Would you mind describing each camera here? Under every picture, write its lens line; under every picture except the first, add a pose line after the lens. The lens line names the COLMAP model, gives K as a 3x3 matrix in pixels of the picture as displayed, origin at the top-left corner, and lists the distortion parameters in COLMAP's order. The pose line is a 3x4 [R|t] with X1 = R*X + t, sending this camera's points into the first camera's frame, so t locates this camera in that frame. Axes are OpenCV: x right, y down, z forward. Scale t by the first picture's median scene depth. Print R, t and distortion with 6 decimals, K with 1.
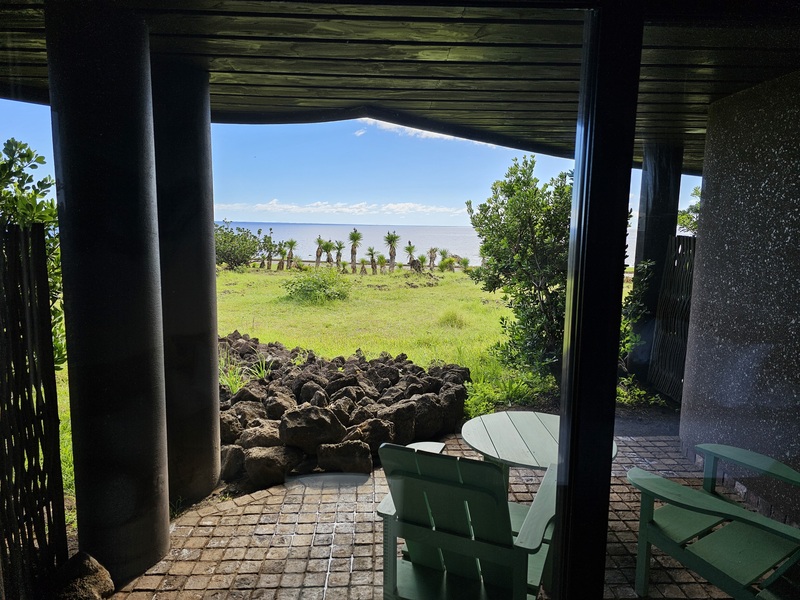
lens RADIAL K [[535.8, 0, 399.7], [0, 535.8, 298.8], [0, 0, 1]] dist [0.000532, 0.000025]
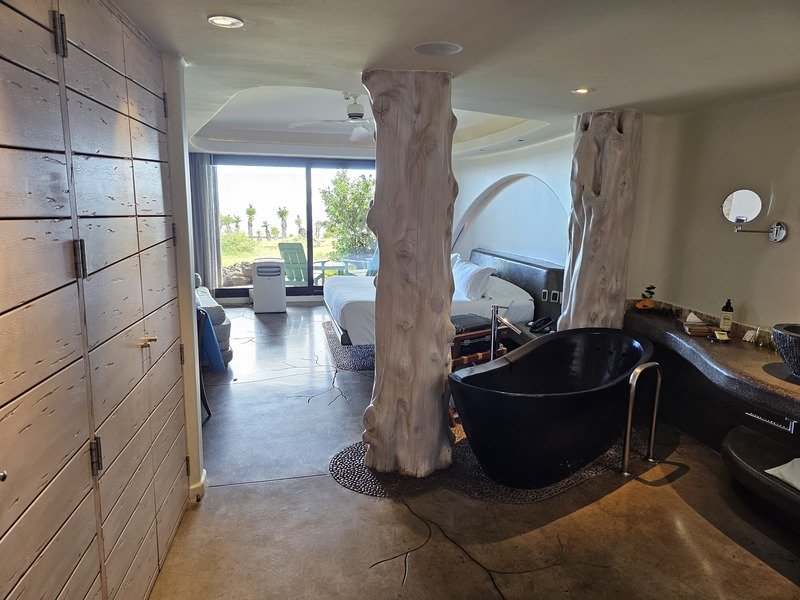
lens RADIAL K [[535.8, 0, 400.2], [0, 535.8, 300.1], [0, 0, 1]] dist [0.000532, 0.000025]
pose [[0.980841, -0.027647, 0.192837, 0.006207], [0.019655, 0.998872, 0.043235, 0.035411], [-0.193815, -0.038617, 0.980278, -0.232937]]
